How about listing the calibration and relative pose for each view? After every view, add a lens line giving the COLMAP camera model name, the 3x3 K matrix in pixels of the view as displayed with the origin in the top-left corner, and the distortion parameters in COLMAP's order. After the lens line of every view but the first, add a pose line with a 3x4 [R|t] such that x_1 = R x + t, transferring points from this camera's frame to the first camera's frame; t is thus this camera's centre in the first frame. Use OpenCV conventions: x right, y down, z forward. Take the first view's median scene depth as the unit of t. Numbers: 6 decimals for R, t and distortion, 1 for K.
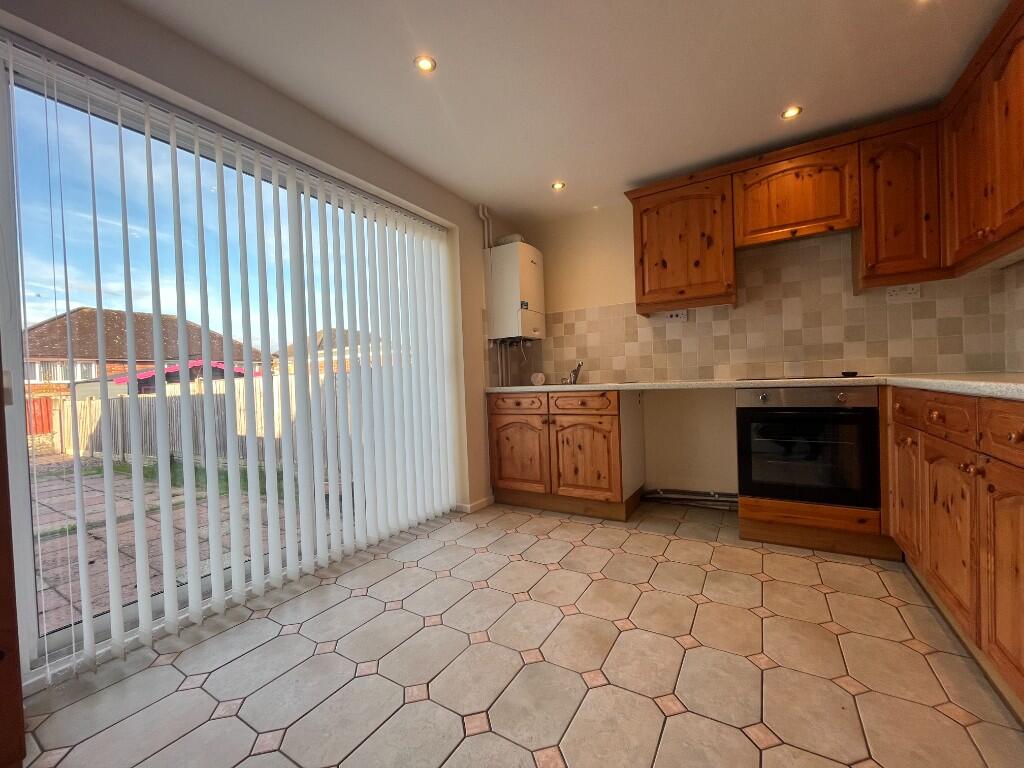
lens RADIAL K [[412.0, 0, 508.4], [0, 412.0, 386.8], [0, 0, 1]] dist [-0.000180, -0.000884]
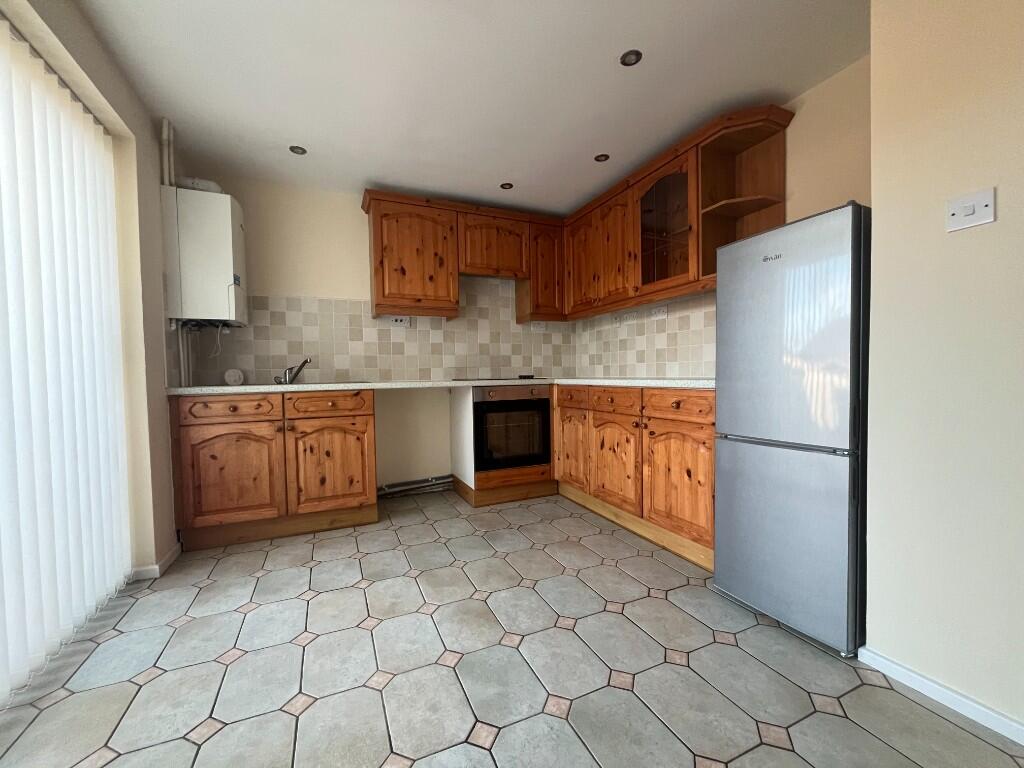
lens RADIAL K [[412.0, 0, 508.4], [0, 412.0, 386.8], [0, 0, 1]] dist [-0.000180, -0.000884]
pose [[0.571577, 0.001339, 0.820548, -0.340403], [0.009075, 0.999927, -0.007953, 0.012443], [-0.820499, 0.011992, 0.571523, 0.168437]]
